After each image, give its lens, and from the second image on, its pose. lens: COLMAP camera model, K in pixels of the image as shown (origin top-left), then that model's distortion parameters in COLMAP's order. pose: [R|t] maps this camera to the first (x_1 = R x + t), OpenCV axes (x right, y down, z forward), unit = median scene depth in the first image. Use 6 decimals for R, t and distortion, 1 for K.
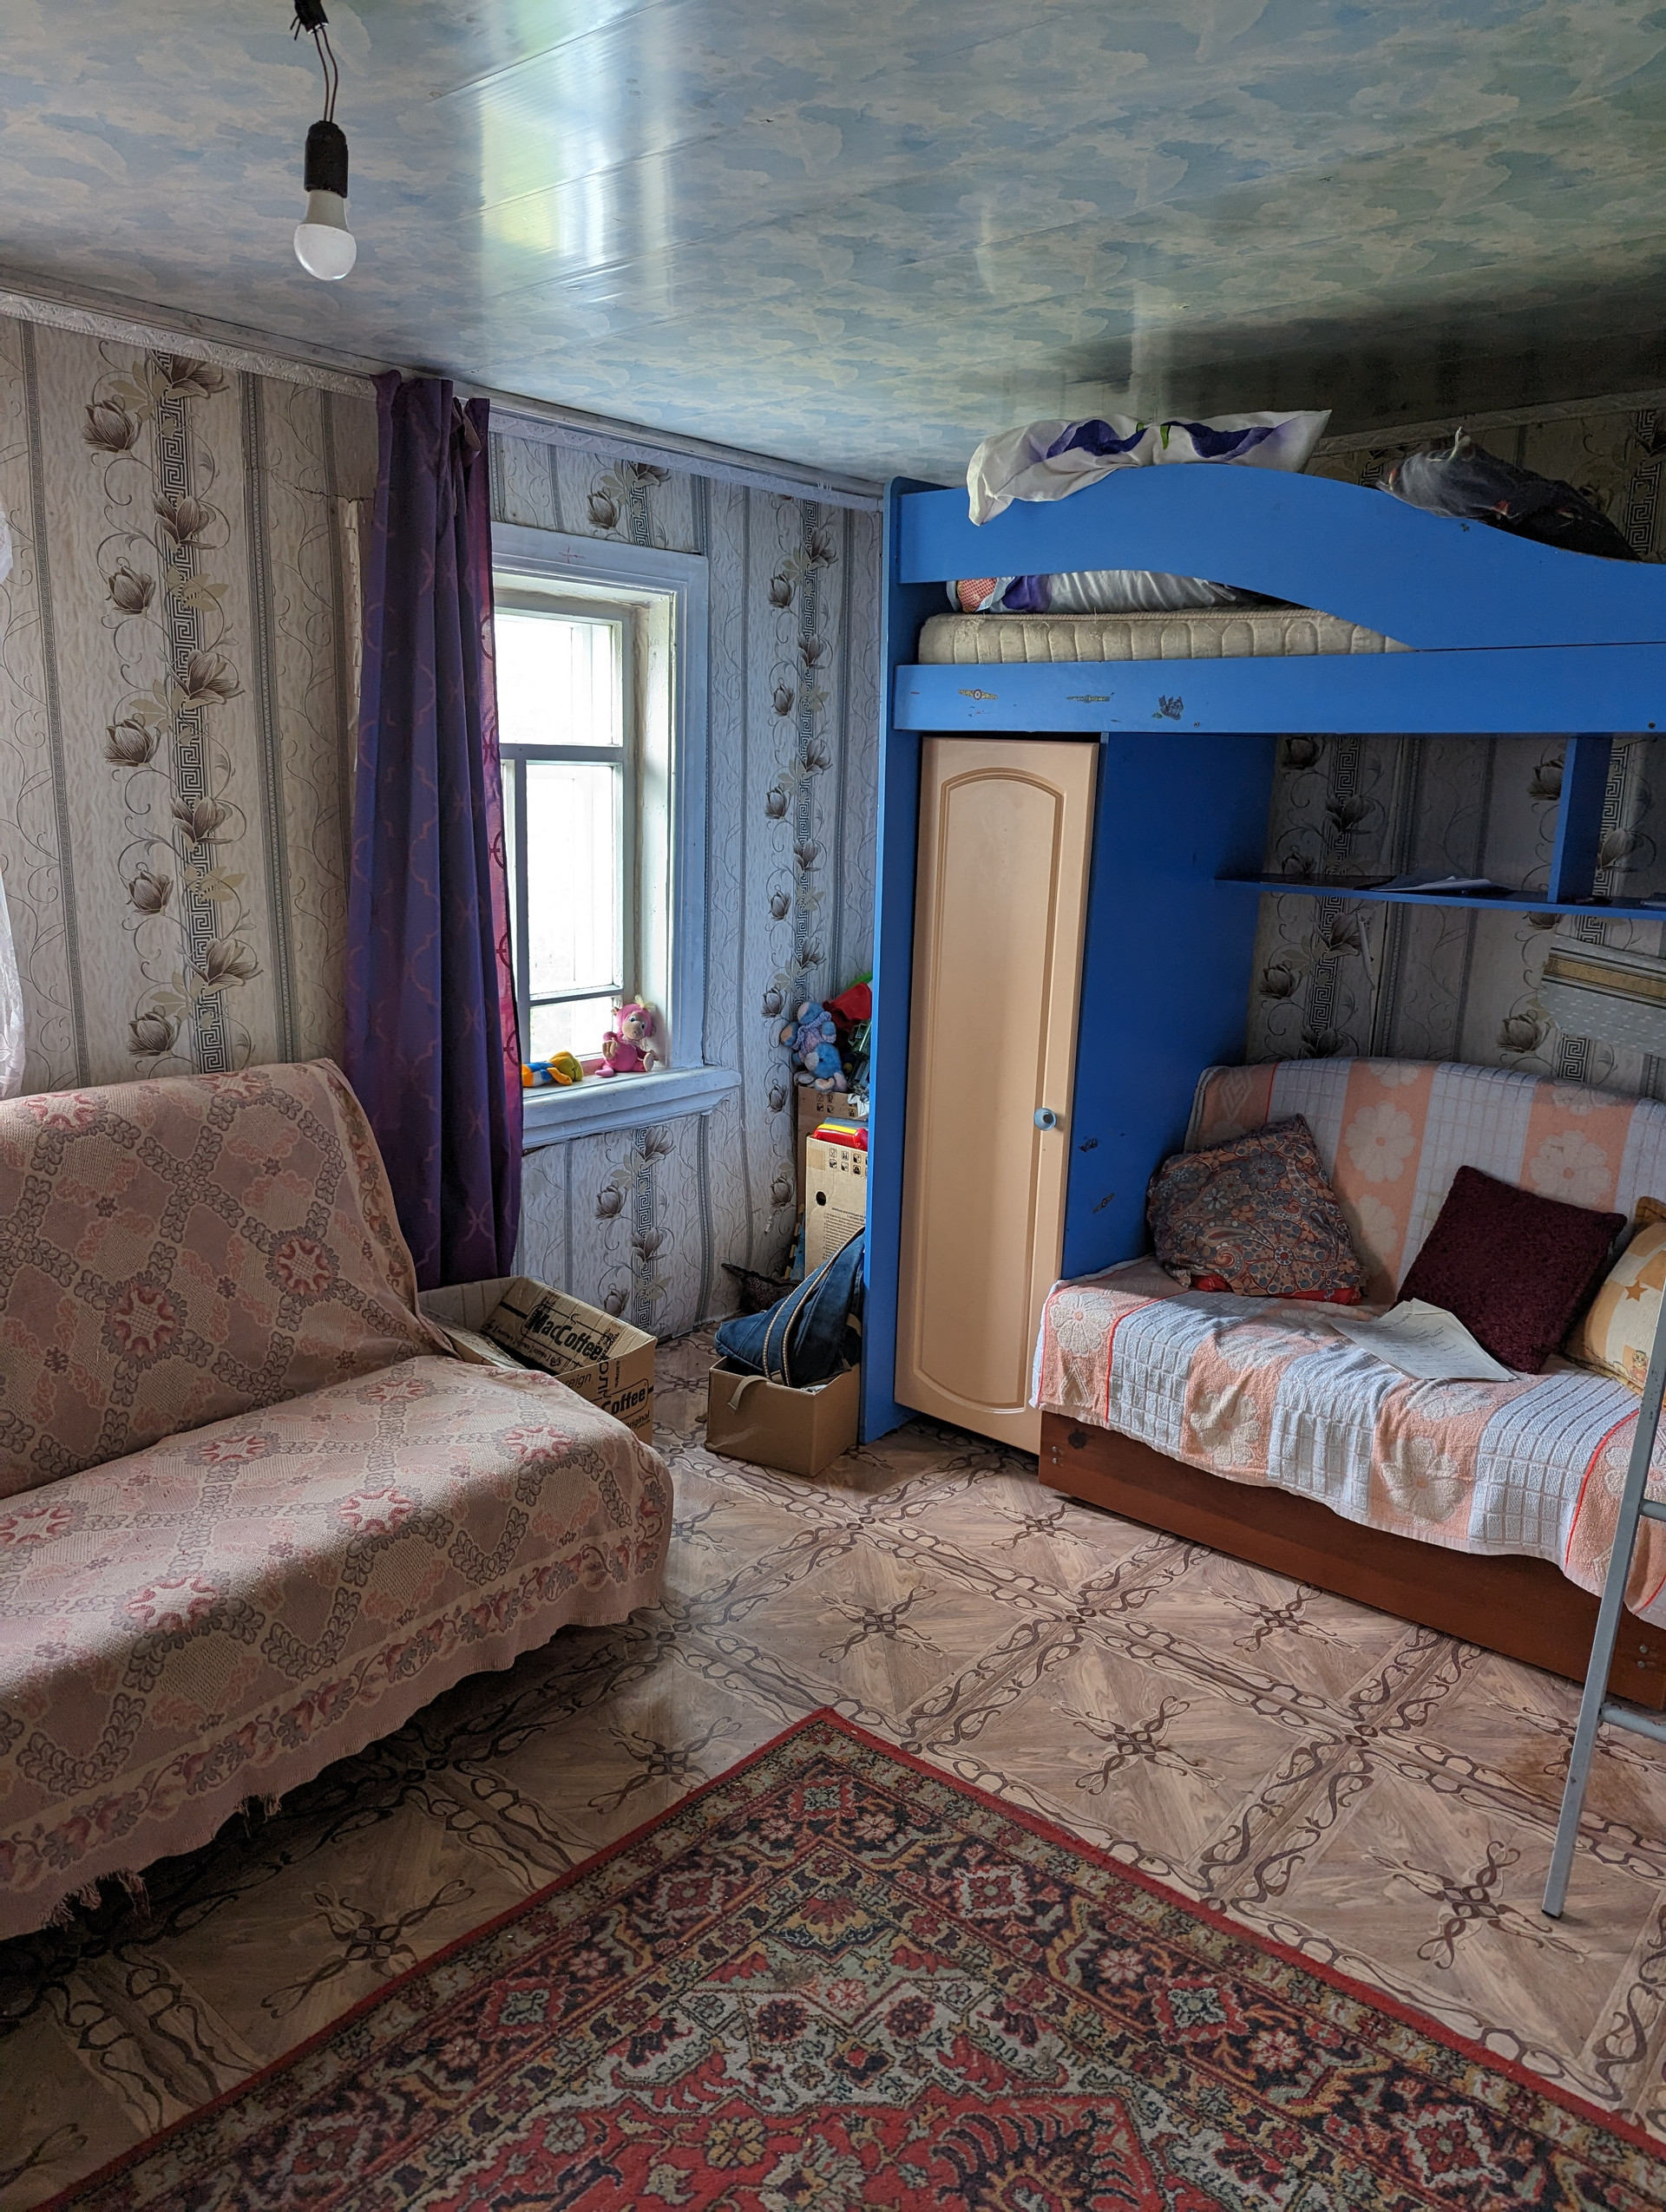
lens RADIAL K [[1558.7, 0, 845.4], [0, 1558.7, 1091.0], [0, 0, 1]] dist [0.060971, -0.053083]
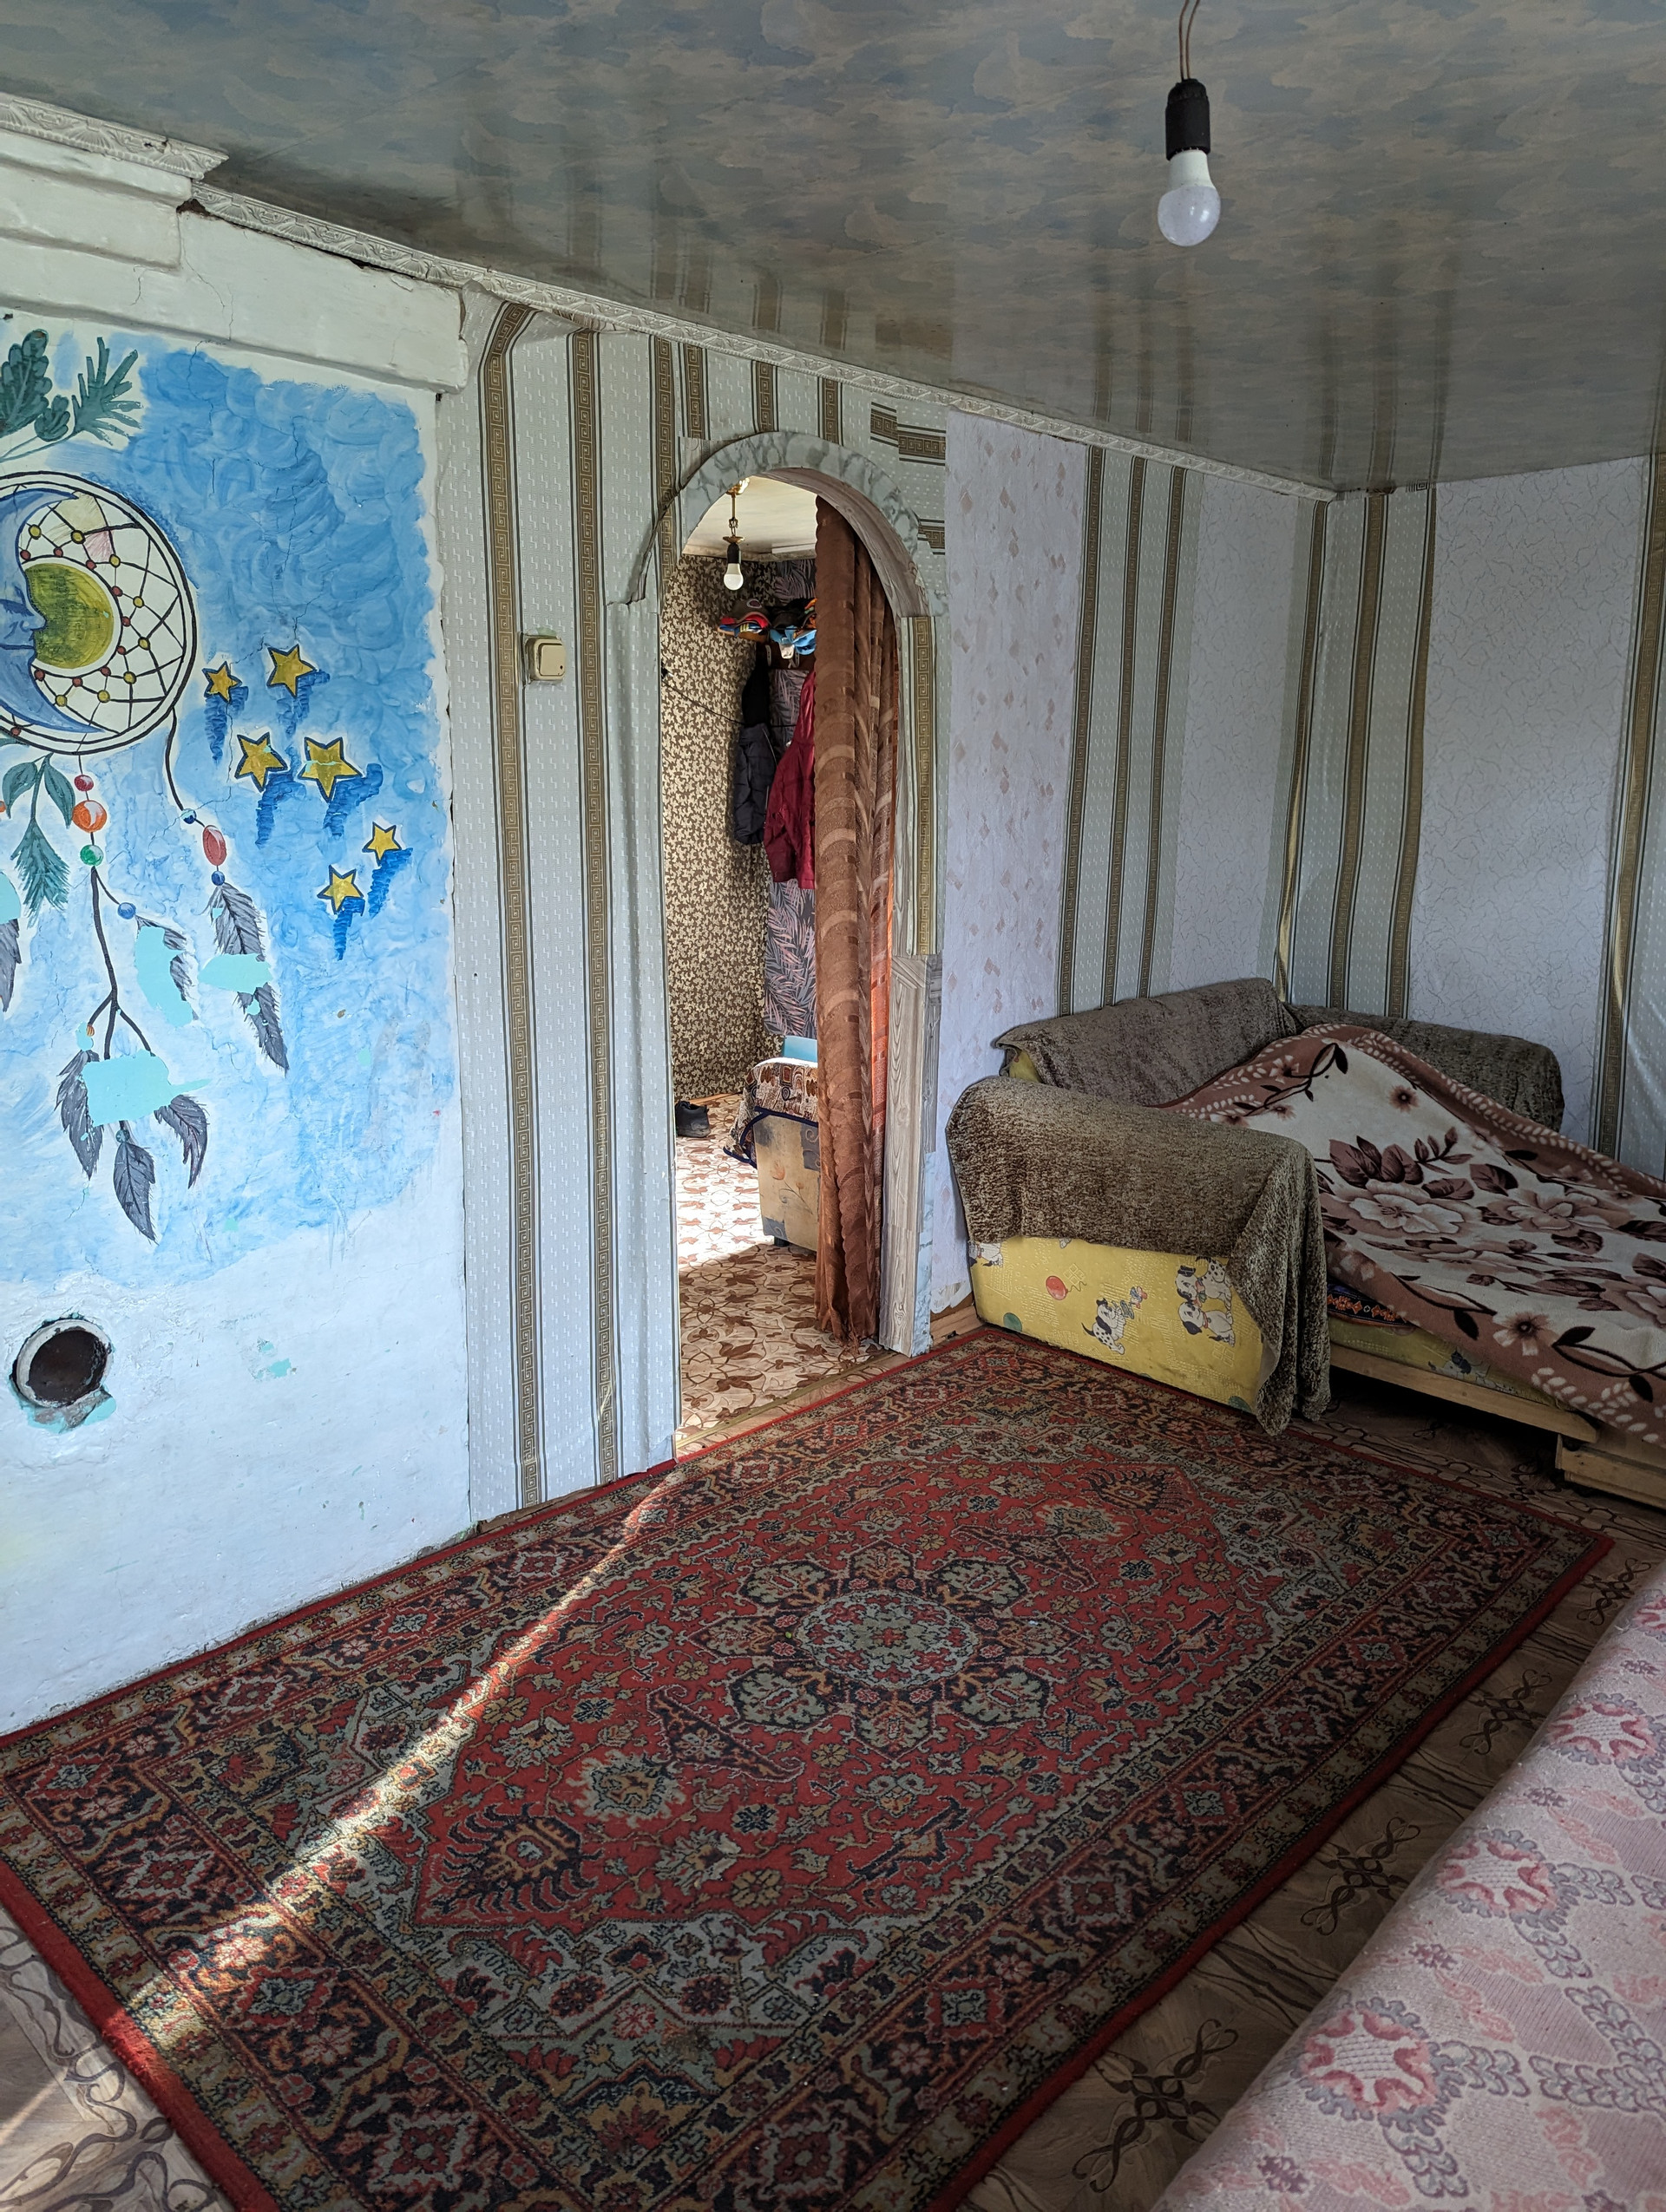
lens RADIAL K [[1551.1, 0, 833.7], [0, 1551.1, 1083.6], [0, 0, 1]] dist [0.059519, -0.047659]
pose [[-0.998266, -0.038448, 0.044568, -0.104037], [-0.017232, 0.914900, 0.403312, -0.250402], [-0.056282, 0.401845, -0.913976, 1.217573]]
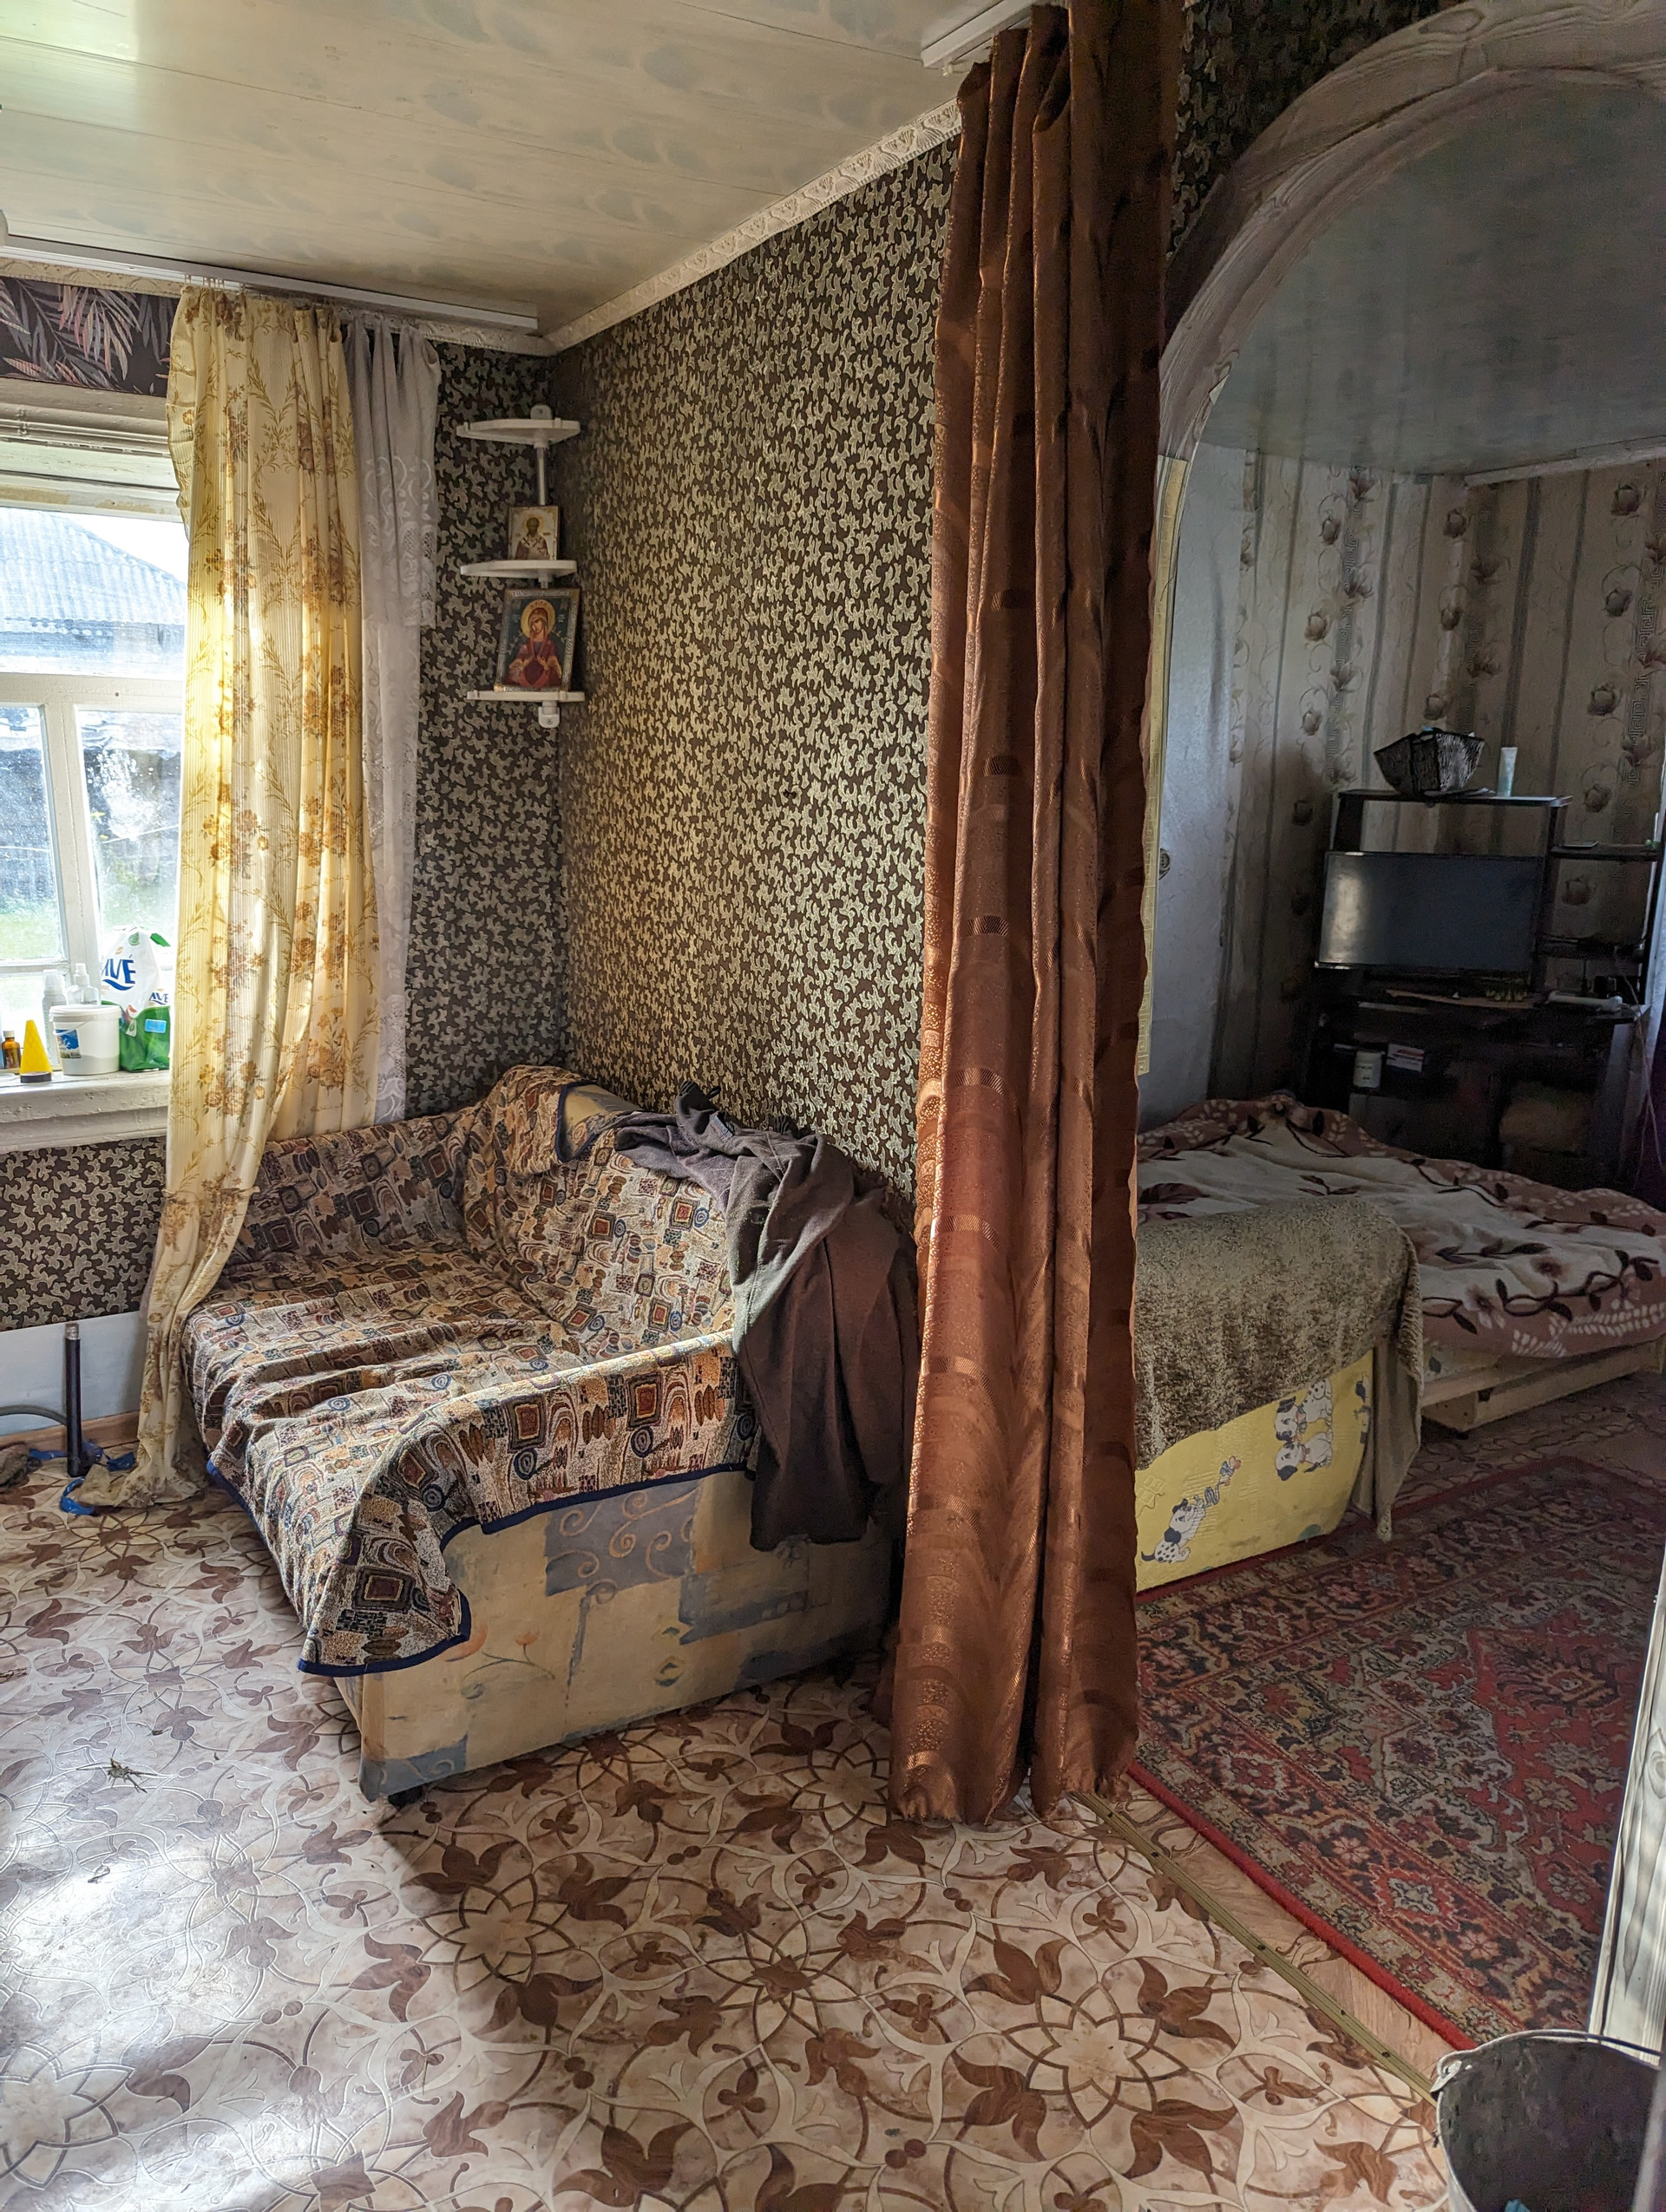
lens RADIAL K [[1558.7, 0, 845.4], [0, 1558.7, 1091.0], [0, 0, 1]] dist [0.060971, -0.053083]
pose [[-0.326894, 0.186566, -0.926463, 0.652866], [-0.203434, 0.943448, 0.261766, 0.029491], [0.922906, 0.274044, -0.270453, -0.005371]]
